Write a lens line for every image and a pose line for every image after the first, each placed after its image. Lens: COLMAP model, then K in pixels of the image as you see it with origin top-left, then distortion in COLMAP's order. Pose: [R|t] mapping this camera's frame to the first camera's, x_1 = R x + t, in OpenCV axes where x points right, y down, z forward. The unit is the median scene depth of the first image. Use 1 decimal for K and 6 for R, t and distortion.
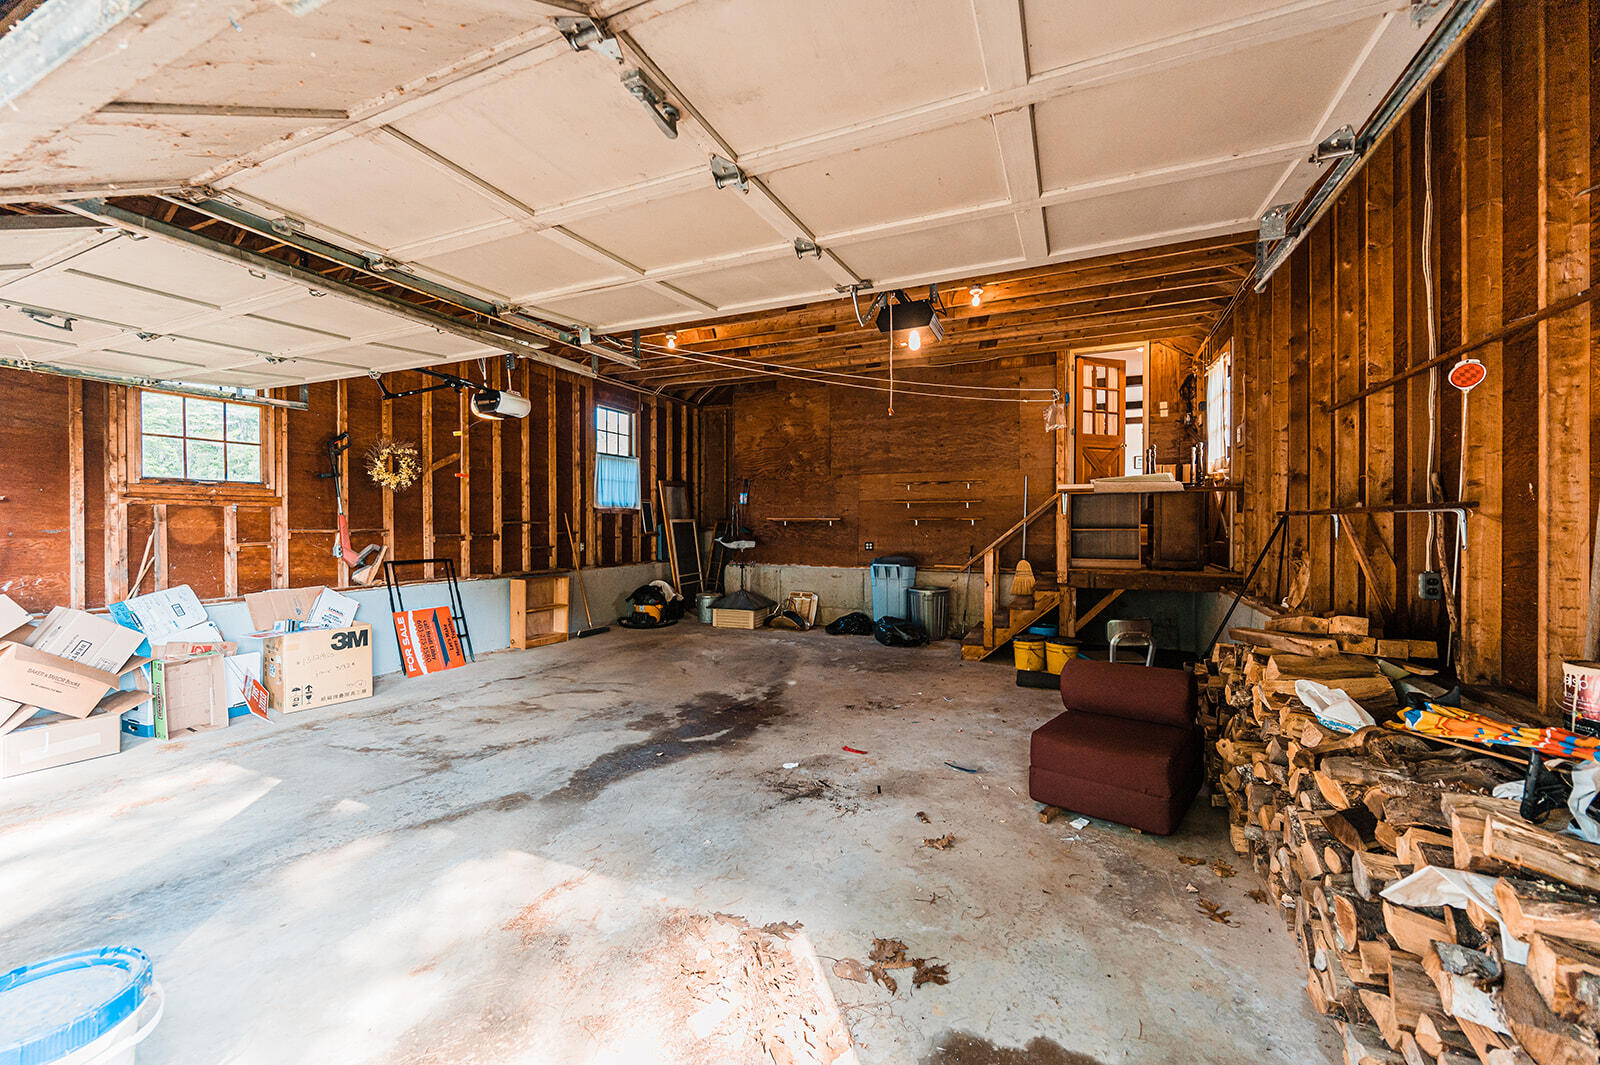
lens RADIAL K [[635.5, 0, 799.1], [0, 635.5, 534.9], [0, 0, 1]] dist [-0.000593, 0.000074]
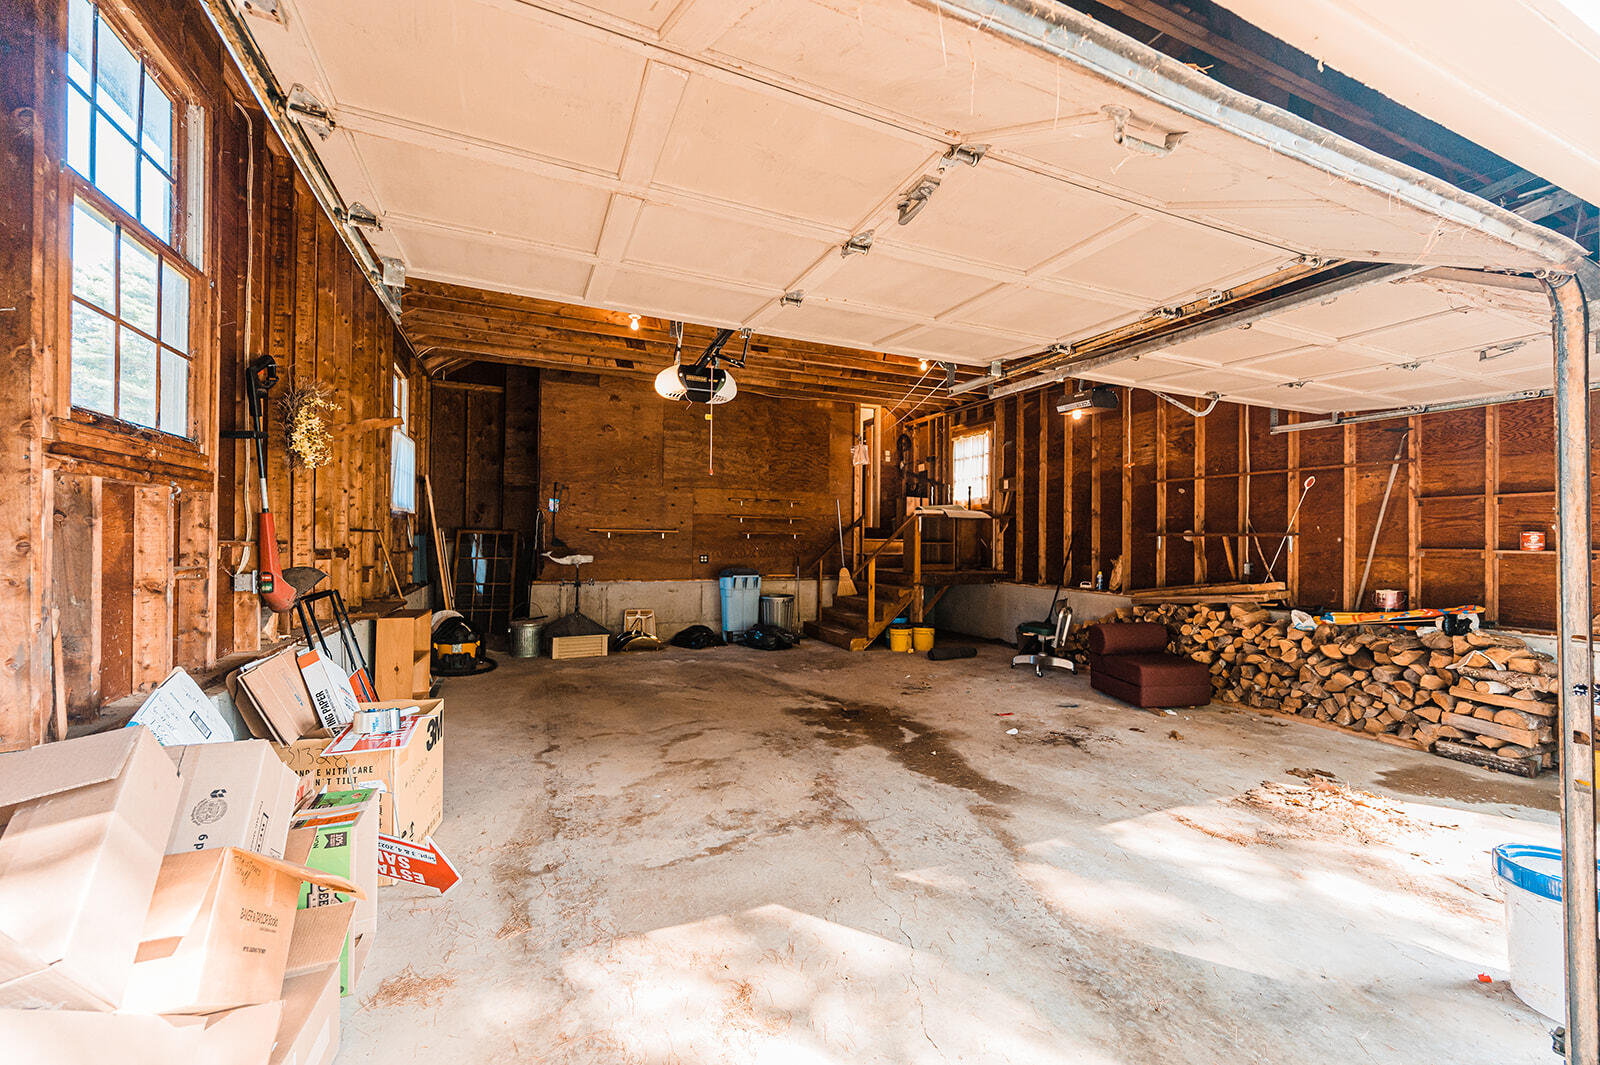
lens RADIAL K [[635.5, 0, 799.1], [0, 635.5, 534.9], [0, 0, 1]] dist [-0.000593, 0.000074]
pose [[0.662495, 0.012047, 0.748970, -1.092812], [0.003478, 0.999810, -0.019159, -0.000501], [-0.749058, 0.015298, 0.662327, 0.428426]]
